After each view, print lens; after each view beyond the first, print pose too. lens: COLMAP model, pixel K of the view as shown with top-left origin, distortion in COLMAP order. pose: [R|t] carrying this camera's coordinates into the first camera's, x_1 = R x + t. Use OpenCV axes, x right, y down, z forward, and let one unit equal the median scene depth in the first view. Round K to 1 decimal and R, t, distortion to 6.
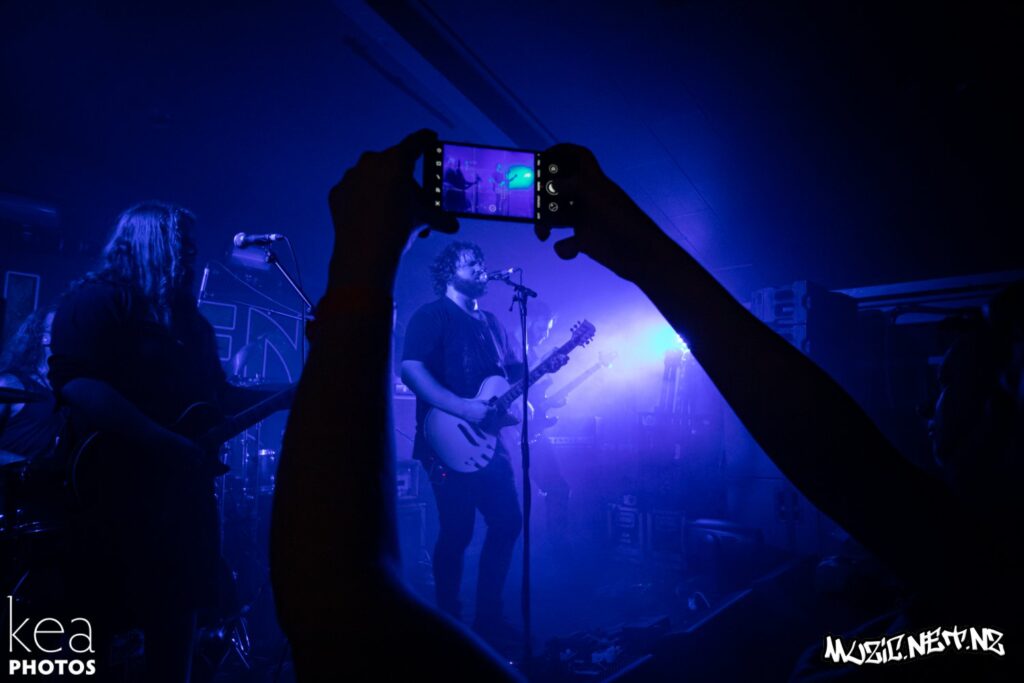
lens RADIAL K [[666.7, 0, 512.0], [0, 666.7, 341.5], [0, 0, 1]] dist [0.006530, 0.003576]
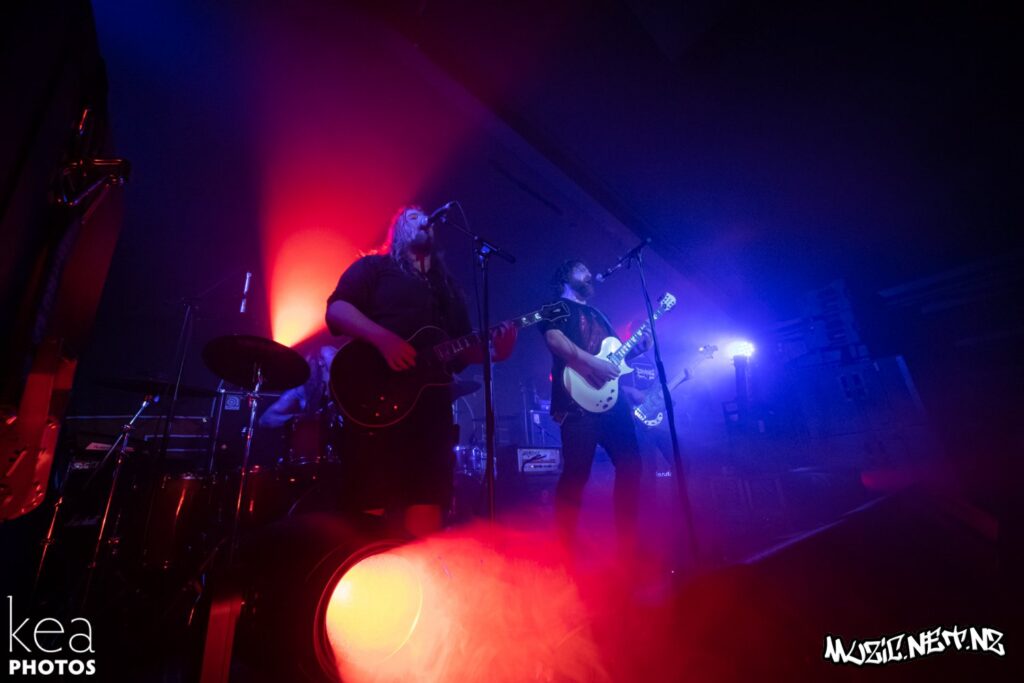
lens RADIAL K [[400.0, 0, 516.5], [0, 400.0, 343.8], [0, 0, 1]] dist [-0.009414, -0.000039]
pose [[0.972728, -0.130550, -0.191722, -0.049366], [0.090838, 0.974956, -0.203002, 0.137457], [0.213423, 0.180050, 0.960225, 0.144774]]
